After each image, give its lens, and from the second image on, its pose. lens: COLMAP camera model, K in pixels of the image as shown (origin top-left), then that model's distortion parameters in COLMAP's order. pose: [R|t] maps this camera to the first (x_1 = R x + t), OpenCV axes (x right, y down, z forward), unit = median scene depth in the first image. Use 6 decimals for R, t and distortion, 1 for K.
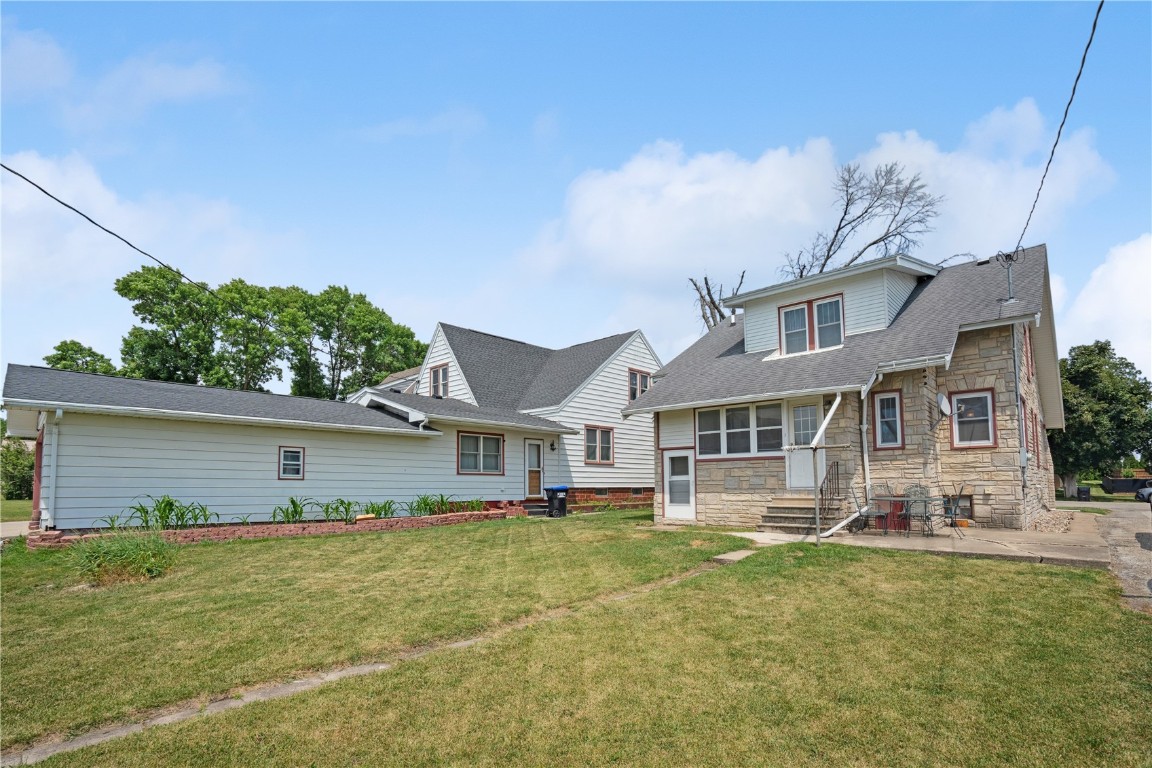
lens RADIAL K [[526.9, 0, 571.0], [0, 526.9, 357.9], [0, 0, 1]] dist [-0.004387, -0.000242]
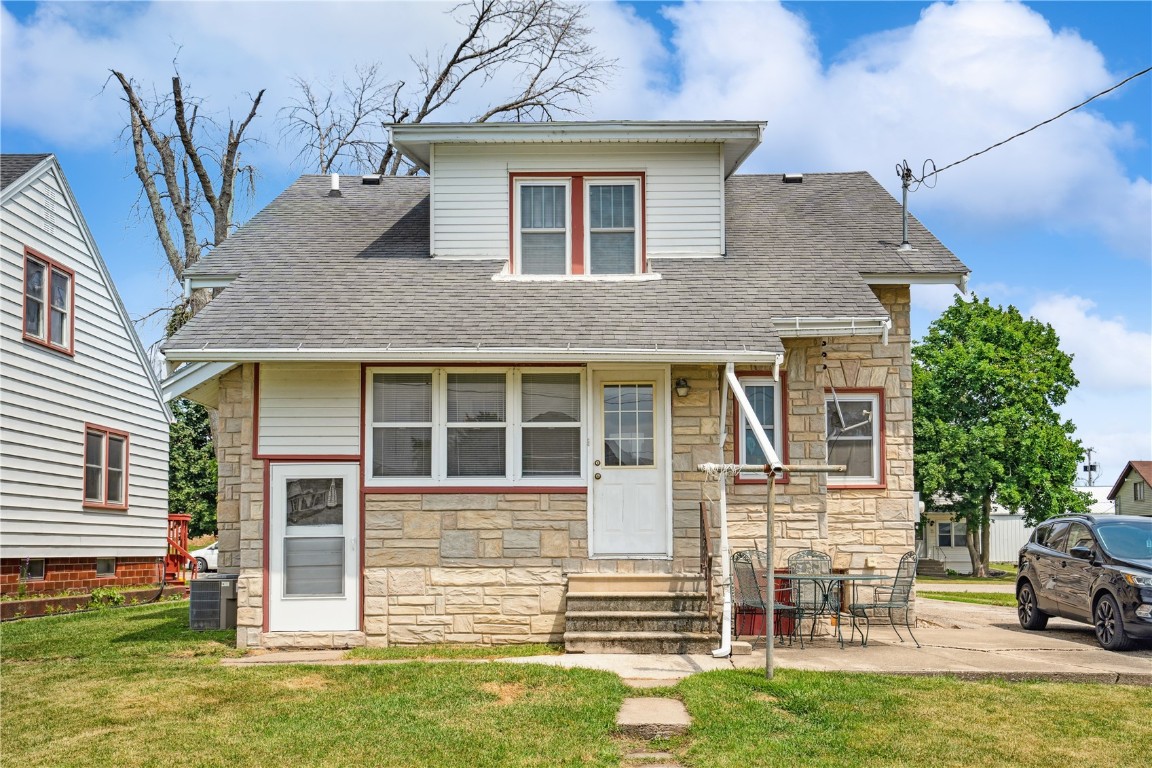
lens RADIAL K [[1085.3, 0, 578.6], [0, 1085.3, 384.3], [0, 0, 1]] dist [0.048147, 0.000000]
pose [[0.738516, 0.107535, 0.665605, -0.224834], [-0.161150, 0.986739, 0.019385, 0.075206], [-0.654694, -0.121579, 0.746052, 0.287974]]
